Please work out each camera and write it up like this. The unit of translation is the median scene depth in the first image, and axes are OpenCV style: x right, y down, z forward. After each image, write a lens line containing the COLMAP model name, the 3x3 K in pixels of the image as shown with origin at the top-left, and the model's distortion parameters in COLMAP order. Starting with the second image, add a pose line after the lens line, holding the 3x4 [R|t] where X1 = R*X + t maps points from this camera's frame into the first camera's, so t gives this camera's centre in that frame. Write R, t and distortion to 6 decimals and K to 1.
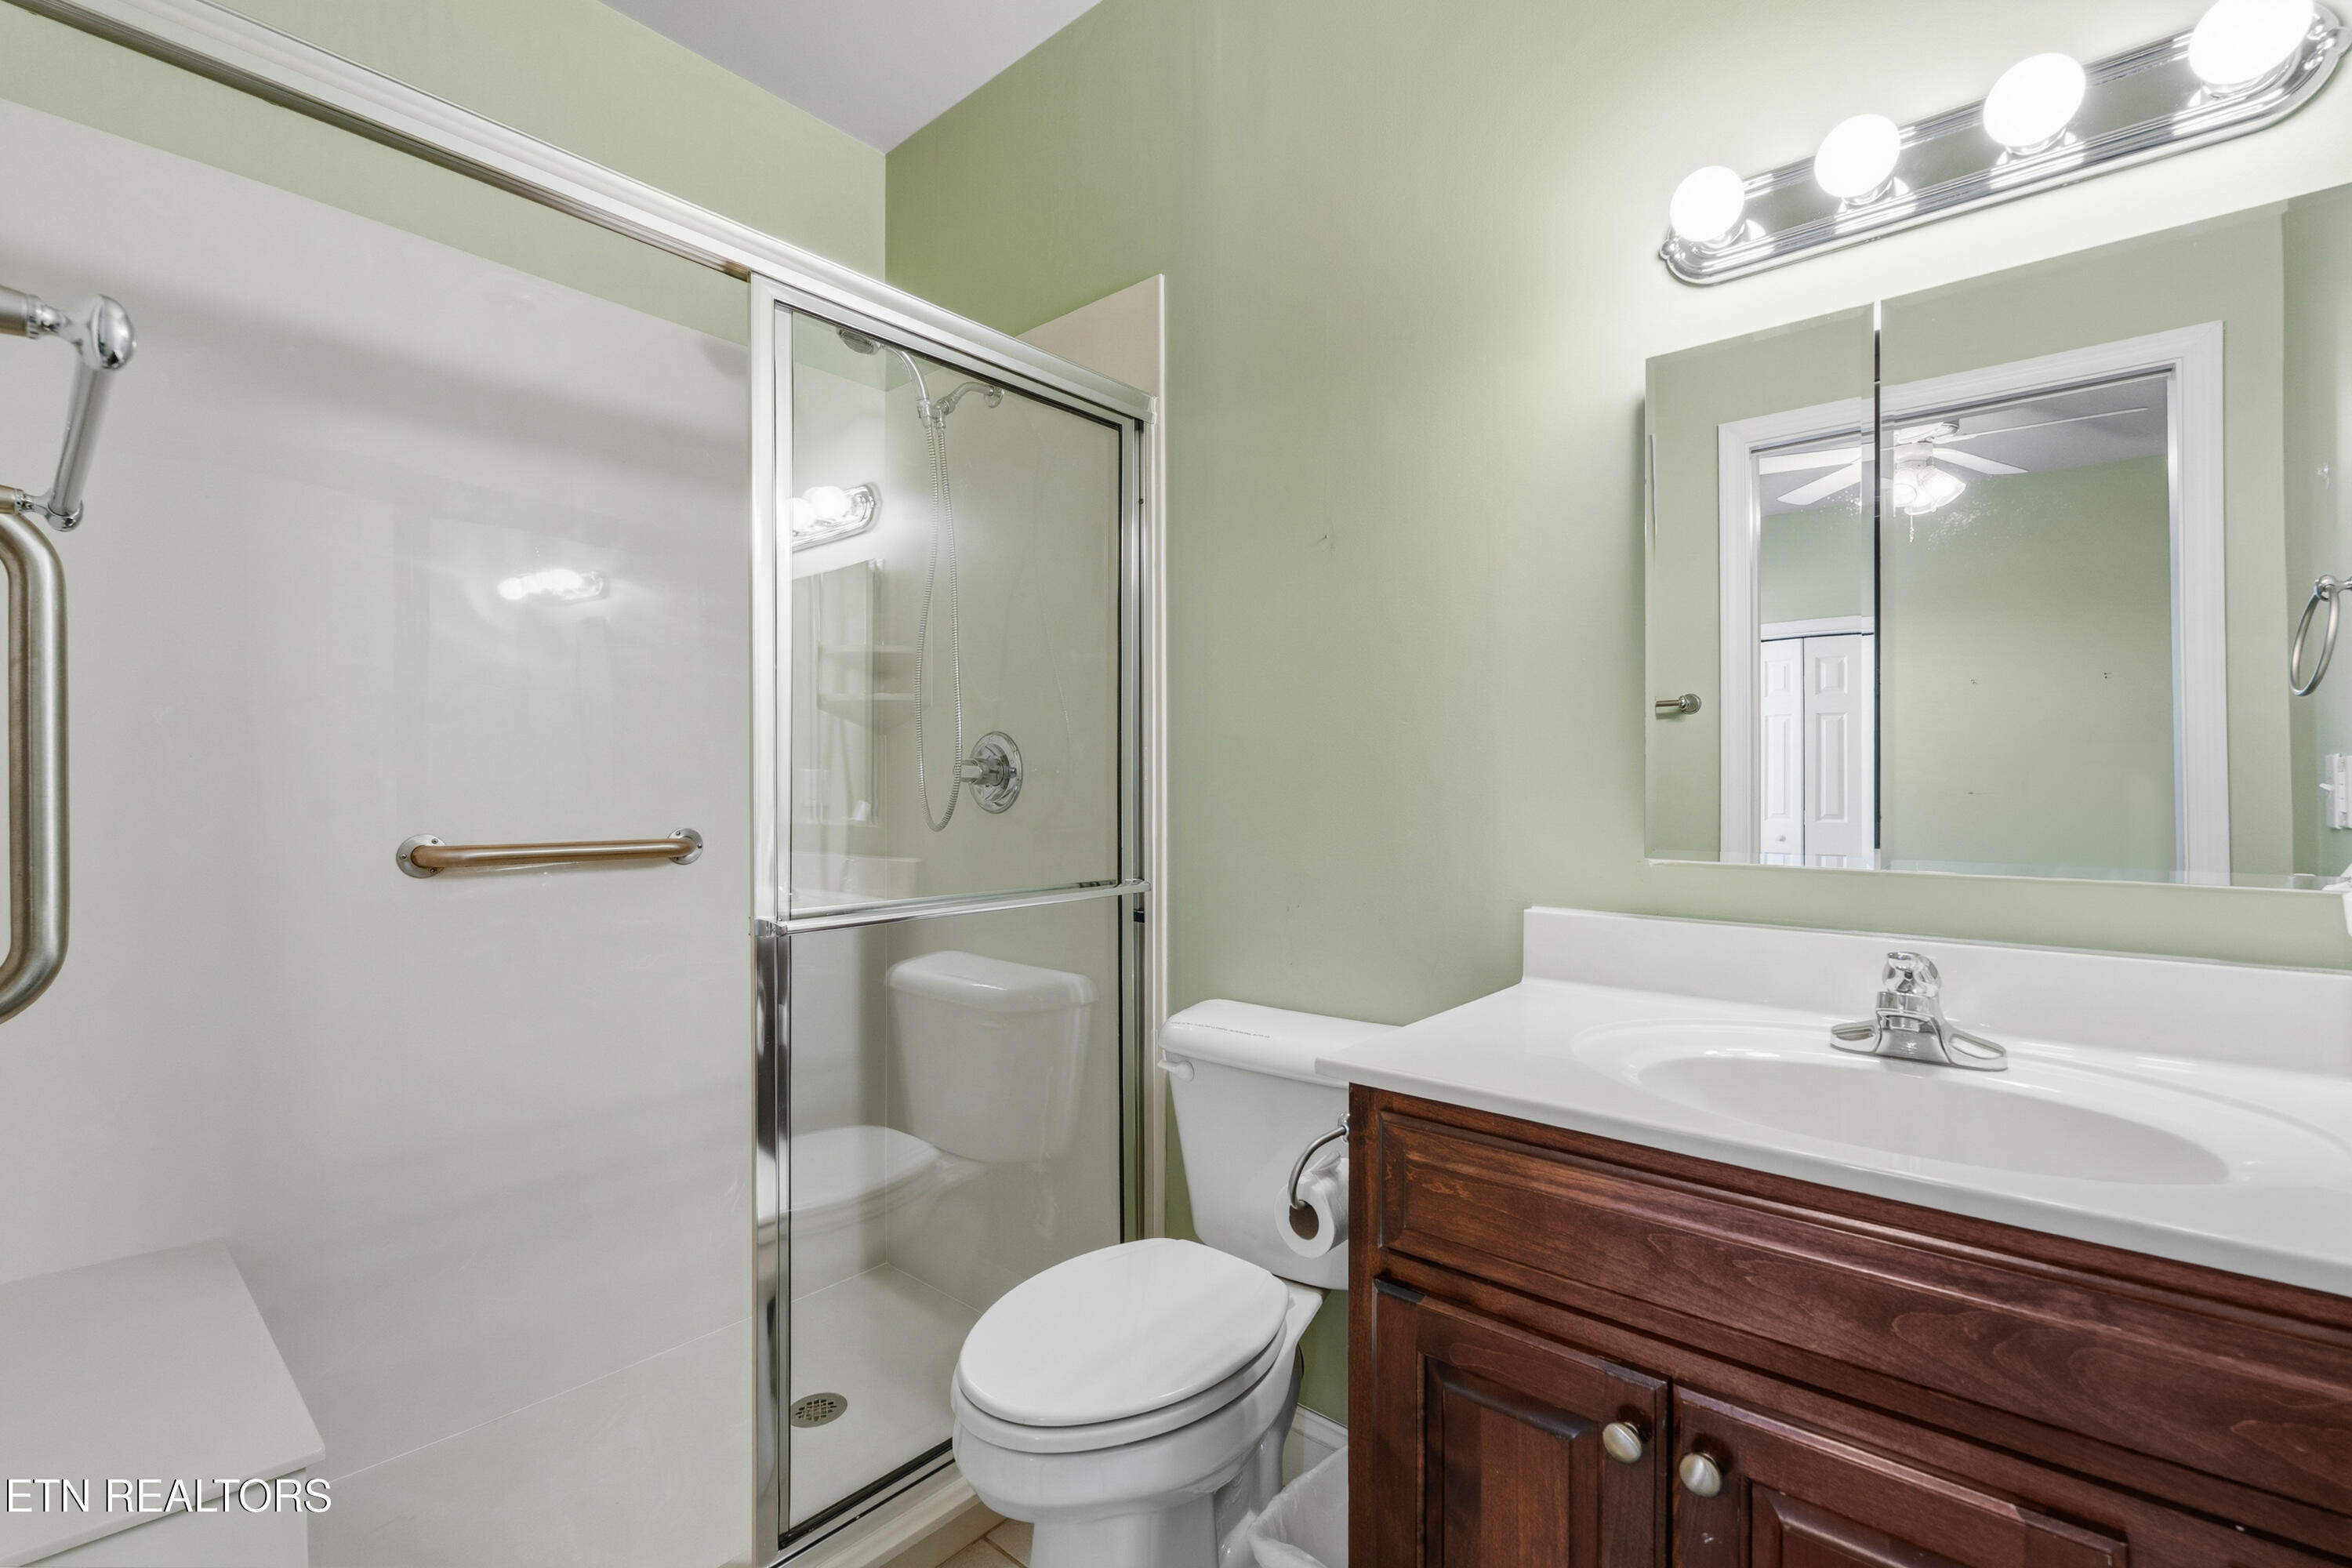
lens RADIAL K [[1040.2, 0, 1180.2], [0, 1040.2, 777.9], [0, 0, 1]] dist [-0.003286, 0.000086]
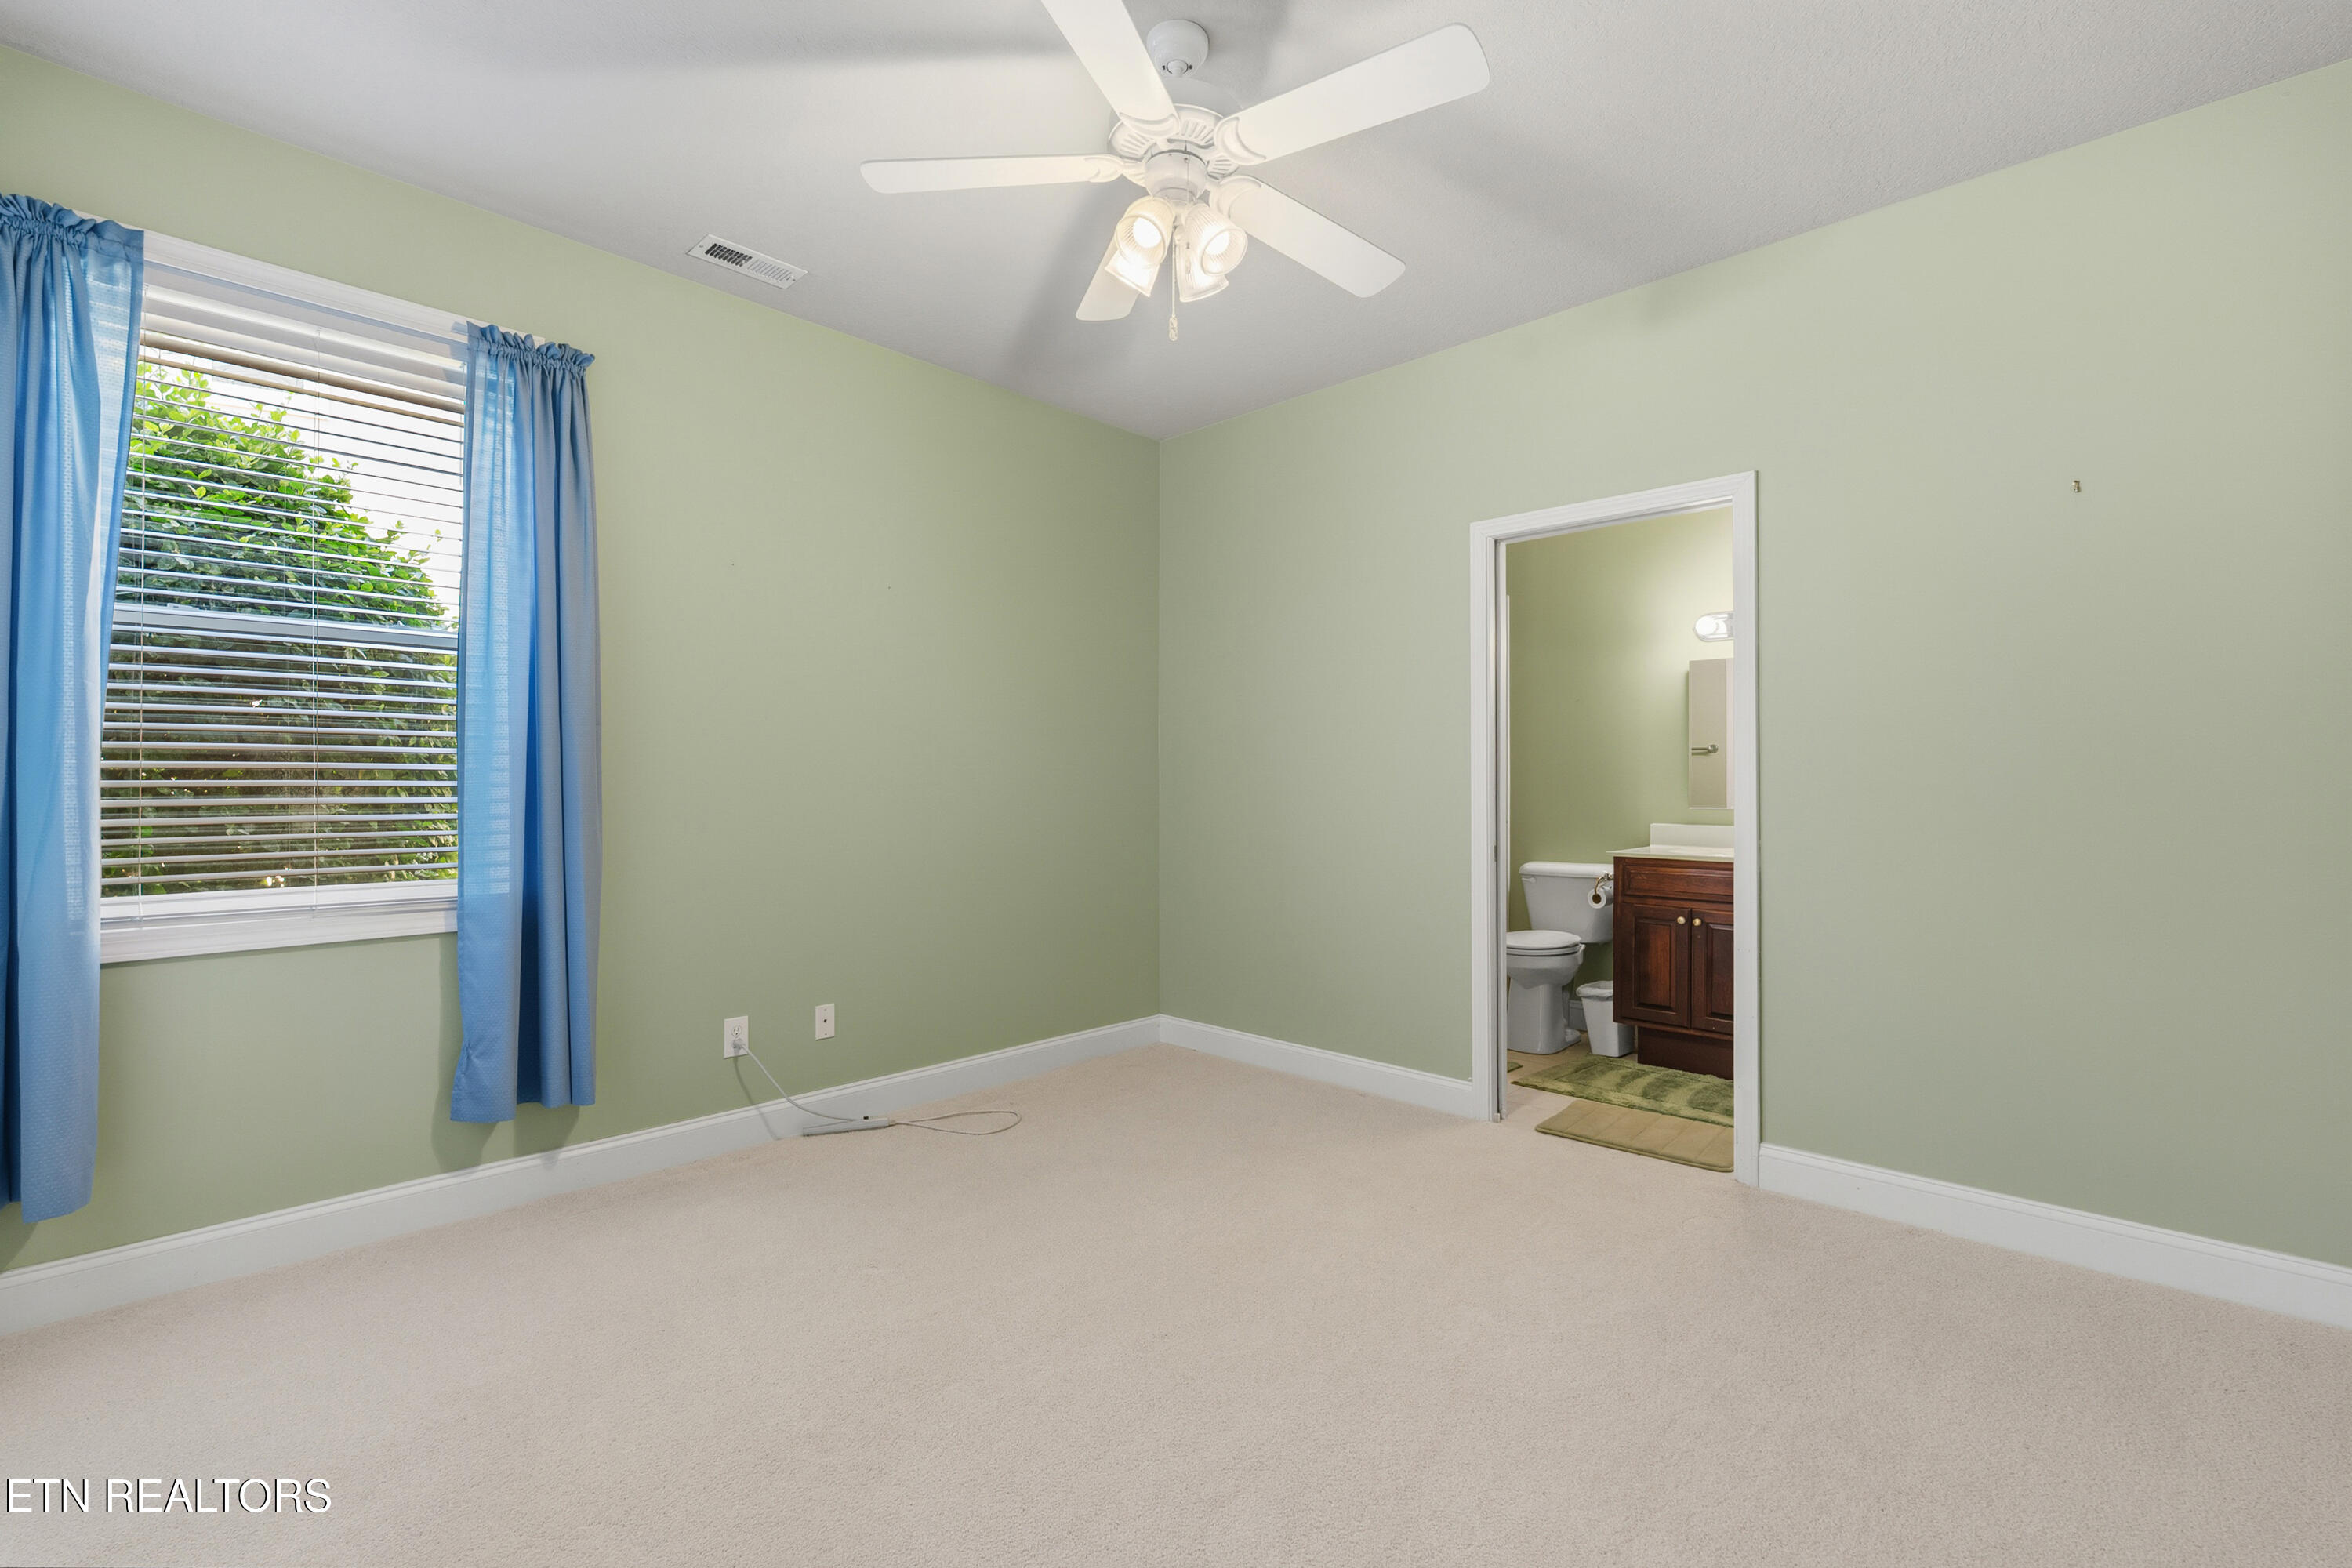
lens RADIAL K [[1040.2, 0, 1172.0], [0, 1040.2, 789.0], [0, 0, 1]] dist [-0.003286, 0.000086]
pose [[0.999040, 0.006653, -0.043296, -1.414629], [-0.006396, 0.999961, 0.006077, 0.001005], [0.043334, -0.005794, 0.999044, -3.201914]]
